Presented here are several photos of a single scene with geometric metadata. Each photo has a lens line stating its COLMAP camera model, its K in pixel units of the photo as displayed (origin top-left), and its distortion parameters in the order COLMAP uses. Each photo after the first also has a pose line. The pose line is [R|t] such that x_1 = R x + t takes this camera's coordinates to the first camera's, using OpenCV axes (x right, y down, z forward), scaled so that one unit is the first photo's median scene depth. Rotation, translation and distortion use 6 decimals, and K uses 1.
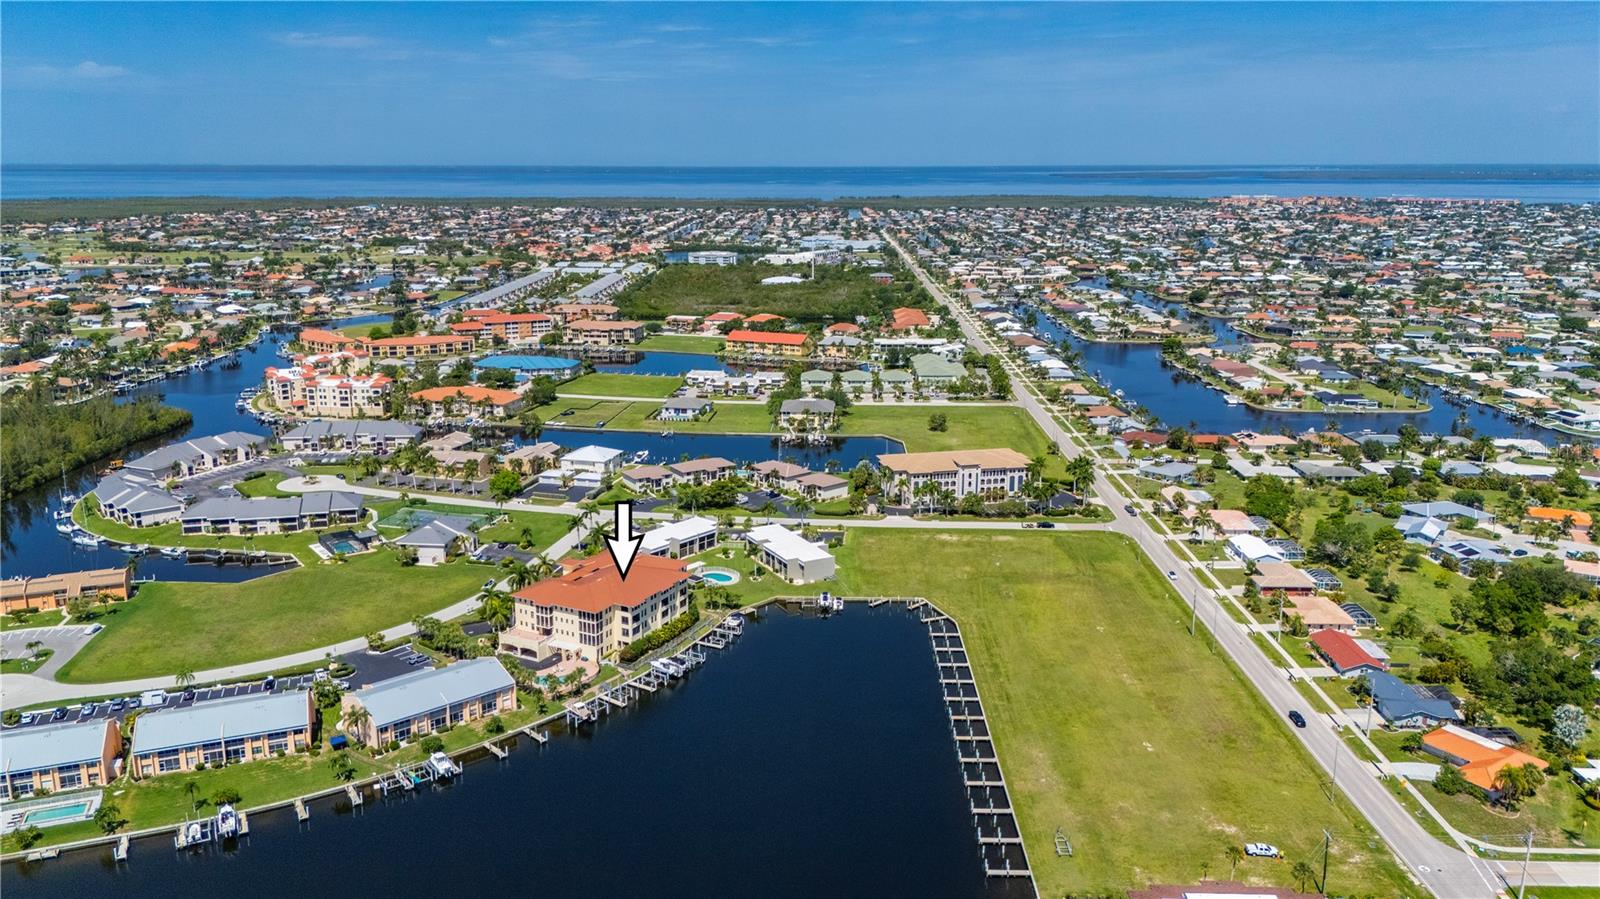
lens RADIAL K [[1177.6, 0, 796.1], [0, 1177.6, 453.0], [0, 0, 1]] dist [0.080771, -0.096932]
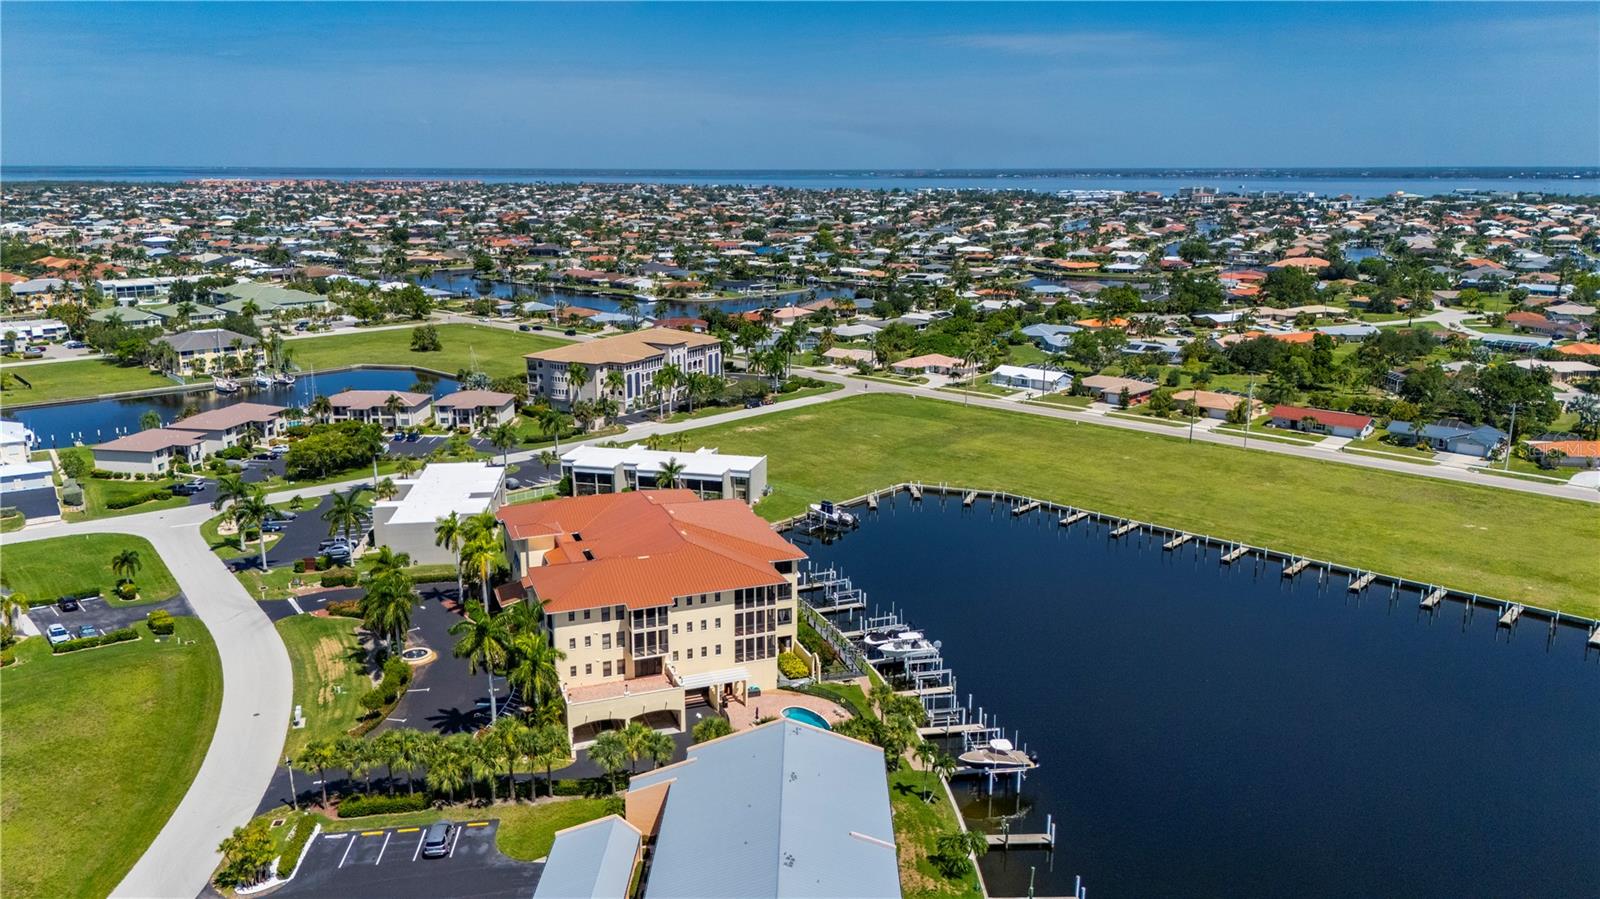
lens RADIAL K [[1186.9, 0, 797.5], [0, 1186.9, 447.8], [0, 0, 1]] dist [0.110549, -0.138105]
pose [[0.667704, -0.172716, 0.724114, -0.369089], [0.178427, 0.981490, 0.069578, 0.038413], [-0.722728, 0.082744, 0.686162, 0.498551]]
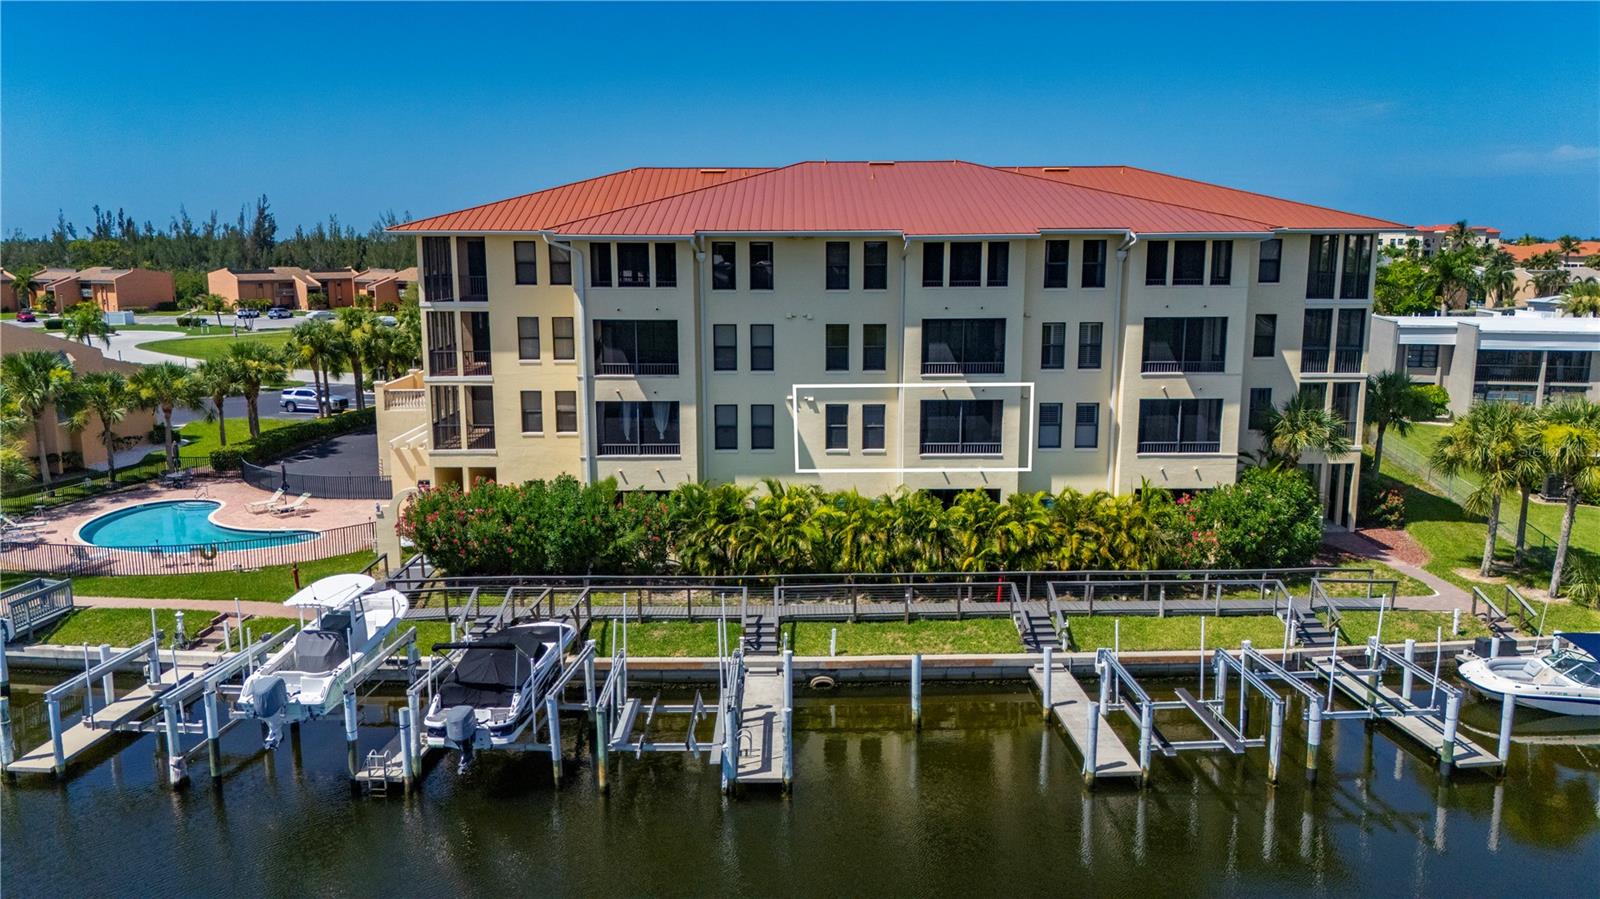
lens RADIAL K [[1177.6, 0, 796.1], [0, 1177.6, 453.0], [0, 0, 1]] dist [0.080771, -0.096932]
pose [[0.482251, 0.154357, -0.862327, 0.007767], [-0.207088, 0.976542, 0.058989, 0.107167], [0.851204, 0.150131, 0.502904, 0.719650]]
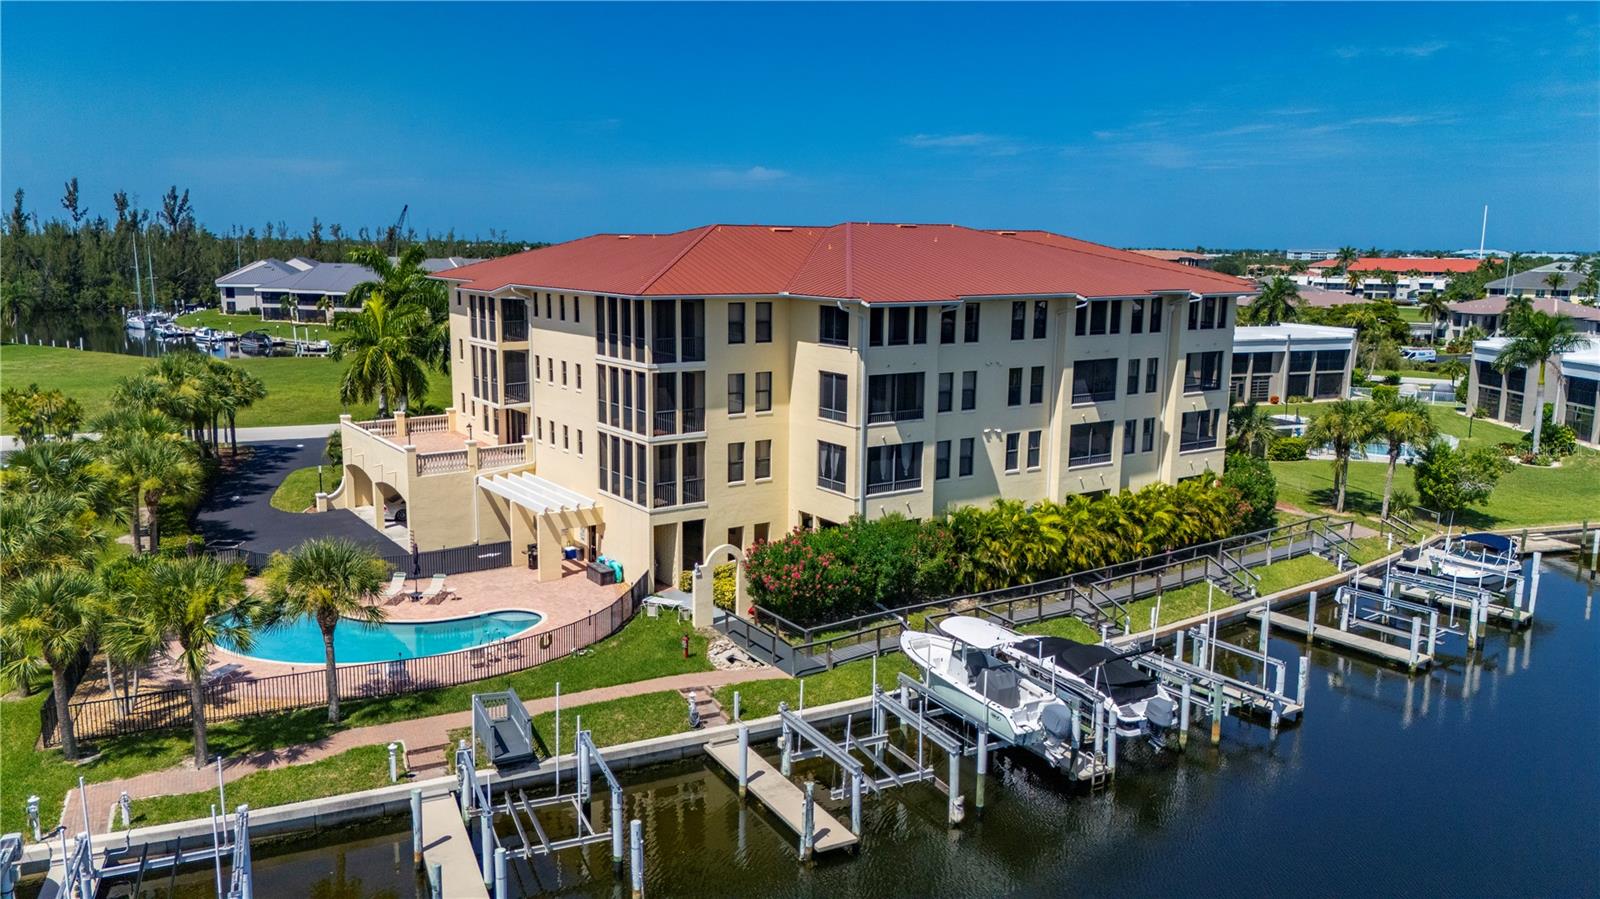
lens RADIAL K [[1173.9, 0, 799.4], [0, 1173.9, 446.2], [0, 0, 1]] dist [0.089635, -0.099052]
pose [[0.889367, 0.087871, -0.448670, -0.052722], [-0.120441, 0.991722, -0.044517, 0.119984], [0.441045, 0.093630, 0.892588, 0.639581]]
